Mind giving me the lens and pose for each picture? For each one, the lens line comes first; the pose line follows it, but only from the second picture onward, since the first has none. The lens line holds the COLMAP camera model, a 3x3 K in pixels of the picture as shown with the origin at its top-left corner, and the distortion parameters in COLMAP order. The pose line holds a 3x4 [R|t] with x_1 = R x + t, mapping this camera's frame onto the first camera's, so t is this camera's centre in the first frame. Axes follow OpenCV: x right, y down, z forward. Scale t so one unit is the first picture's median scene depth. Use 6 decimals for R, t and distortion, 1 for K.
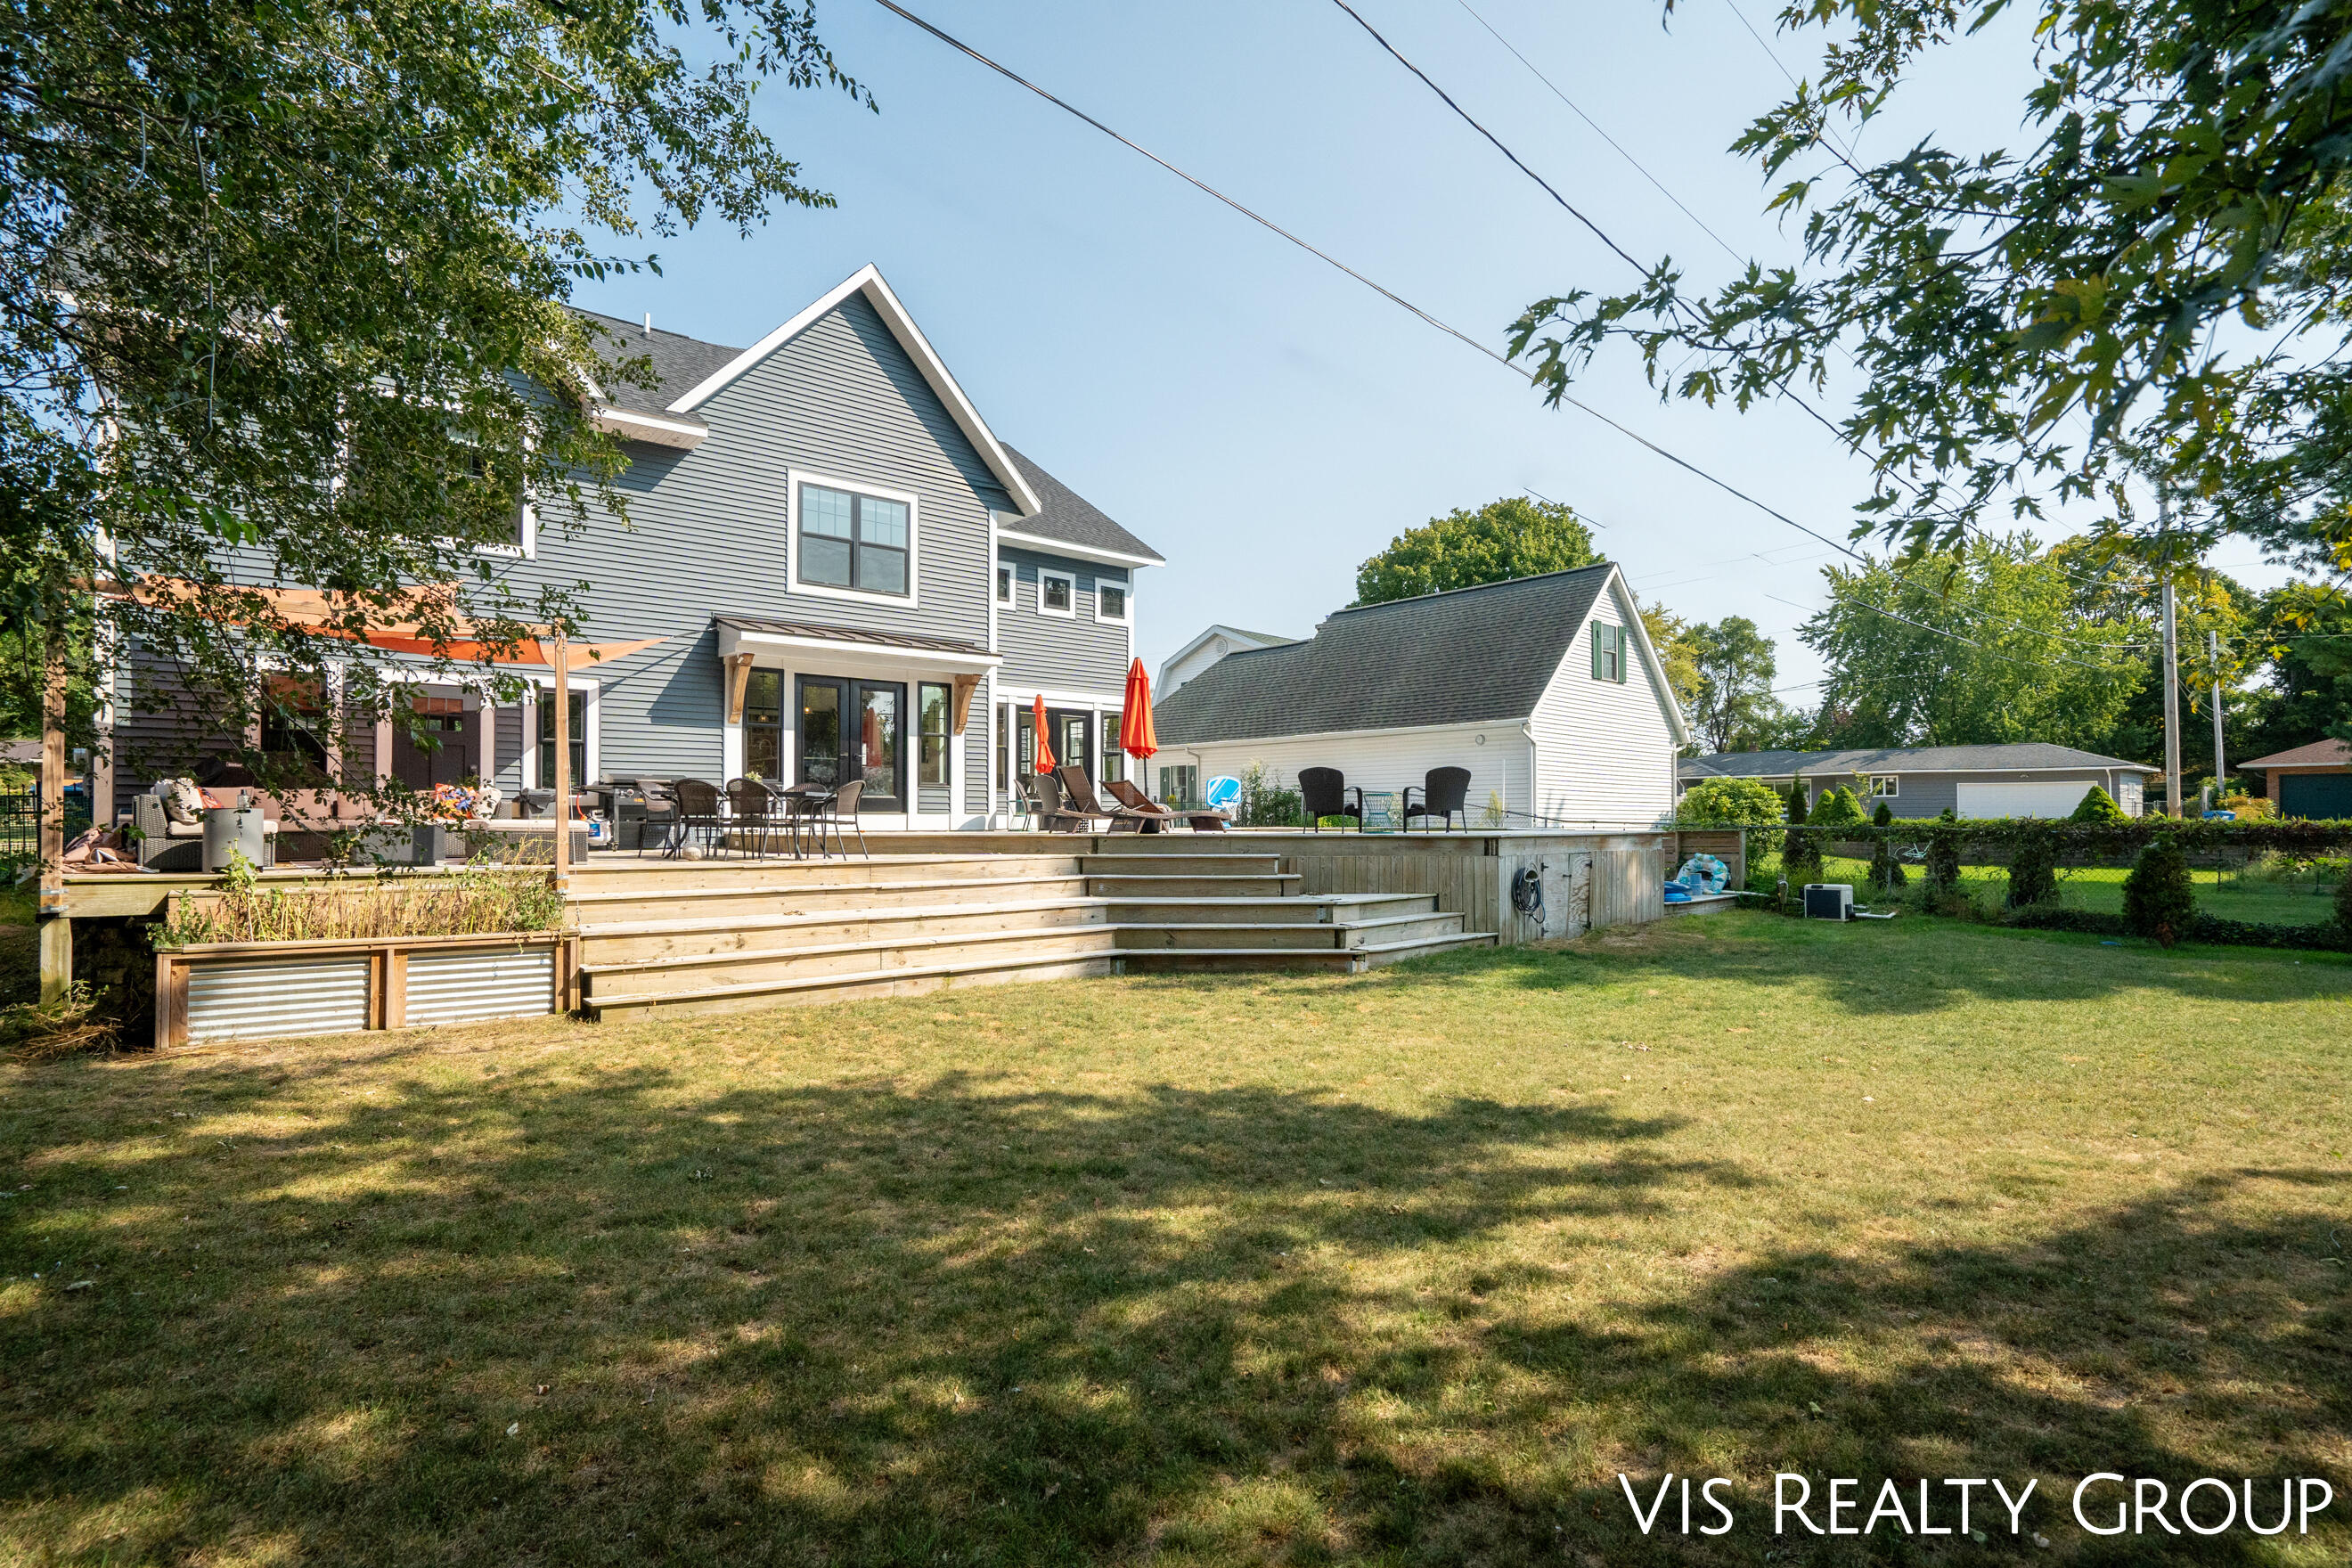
lens RADIAL K [[1057.6, 0, 1156.7], [0, 1057.6, 806.3], [0, 0, 1]] dist [-0.035200, 0.002132]
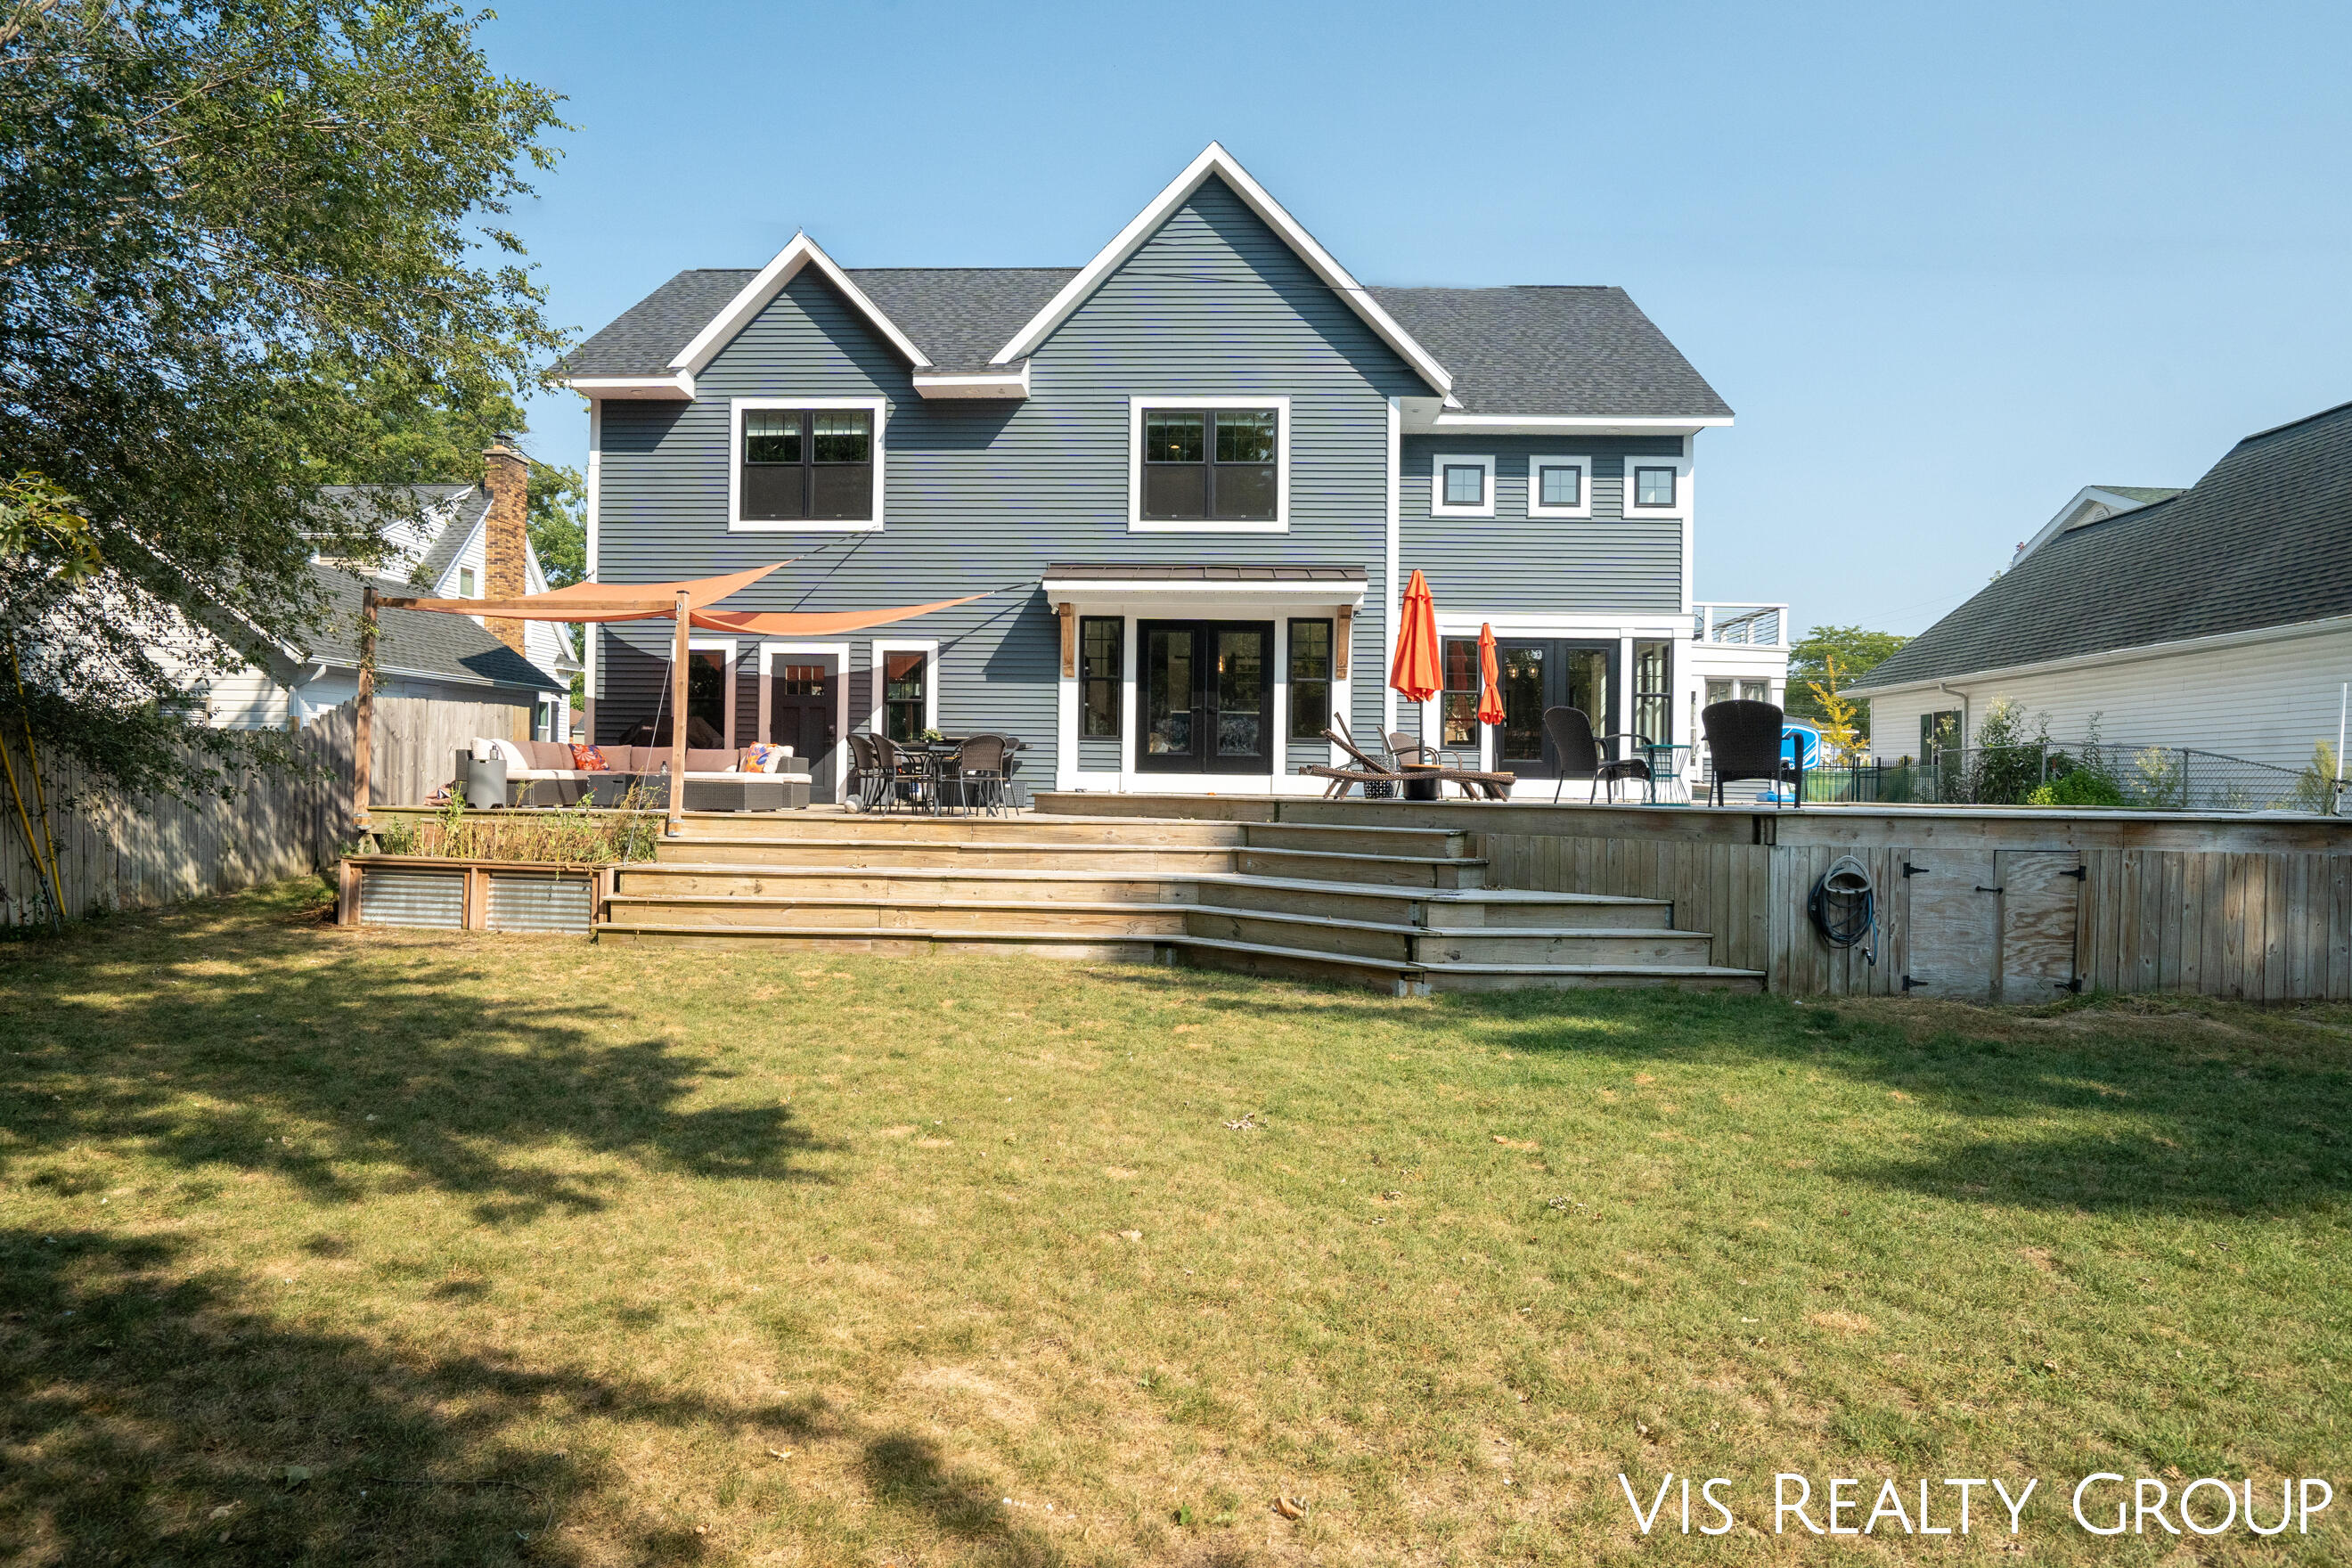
lens RADIAL K [[1320.4, 0, 1211.8], [0, 1320.4, 787.8], [0, 0, 1]] dist [-0.008985, 0.003267]
pose [[0.753248, 0.013999, -0.657588, 0.523212], [-0.007108, 0.999888, 0.013144, 0.005544], [0.657698, -0.005227, 0.753263, 0.193507]]
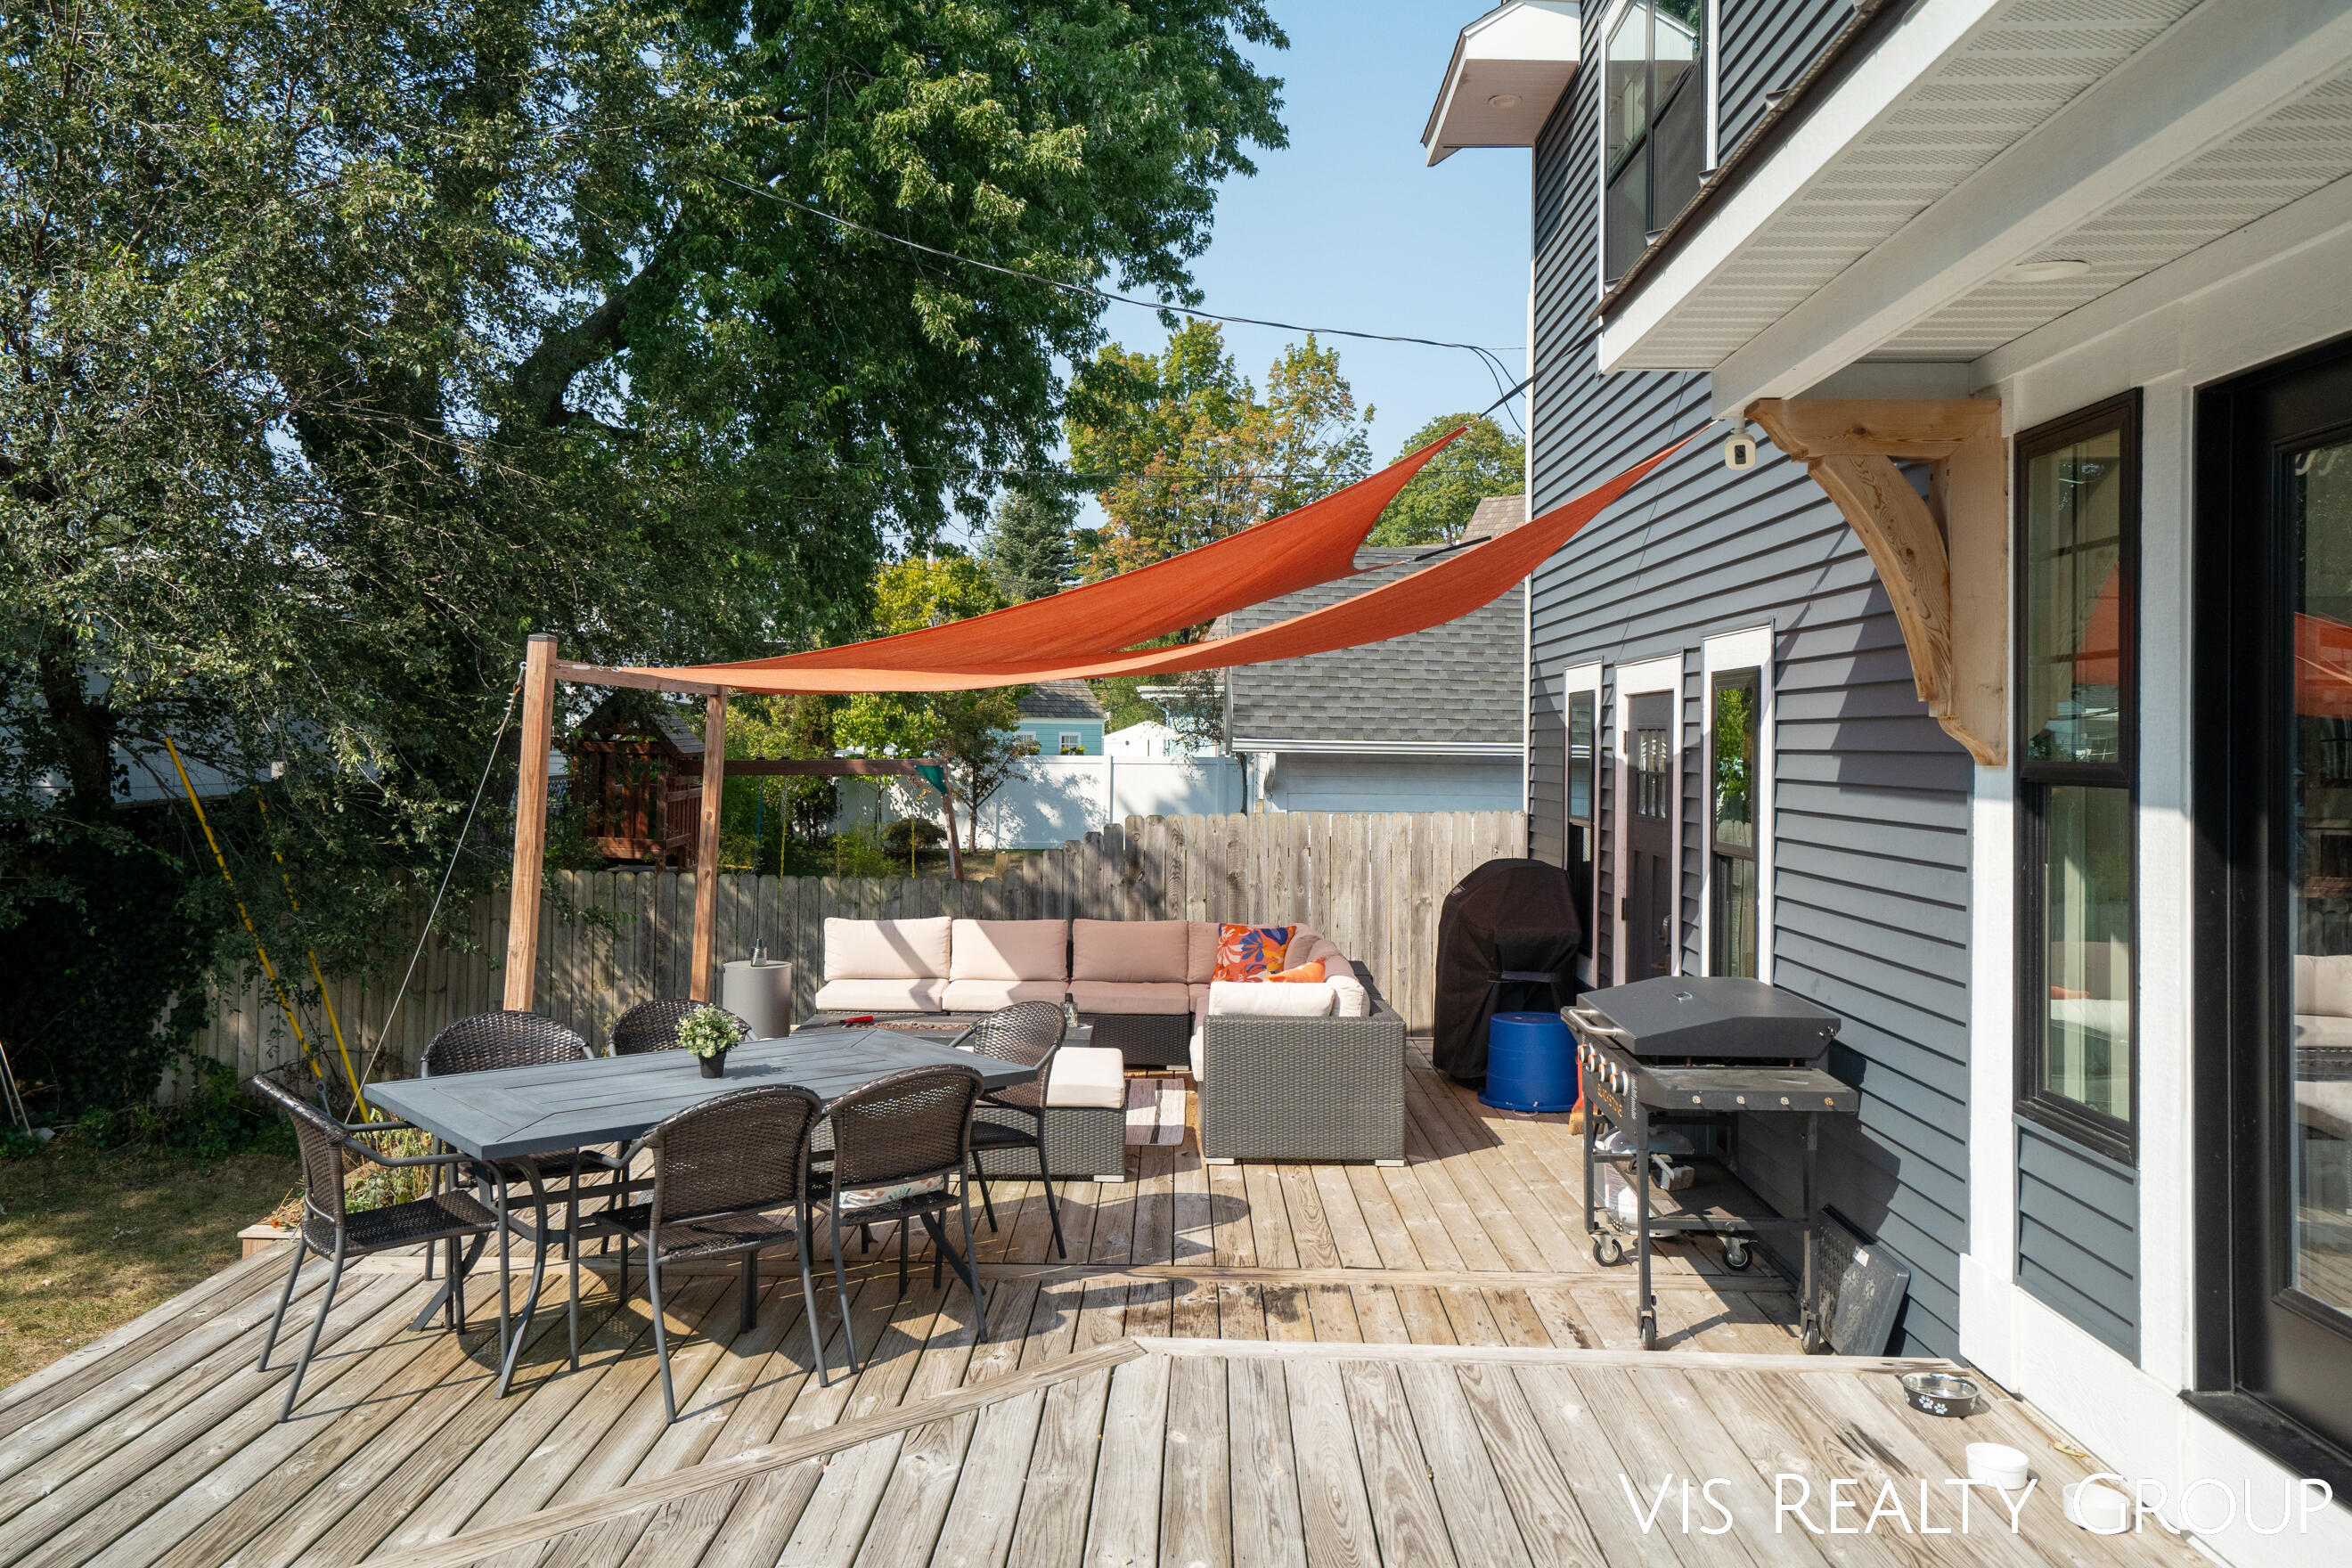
lens RADIAL K [[1908.5, 0, 1183.8], [0, 1908.5, 772.4], [0, 0, 1]] dist [0.047730, 0.006650]
pose [[-0.686033, 0.007700, -0.727530, -0.074751], [-0.007135, 0.999825, 0.017310, -0.089368], [0.727536, 0.017067, -0.685858, 1.209763]]
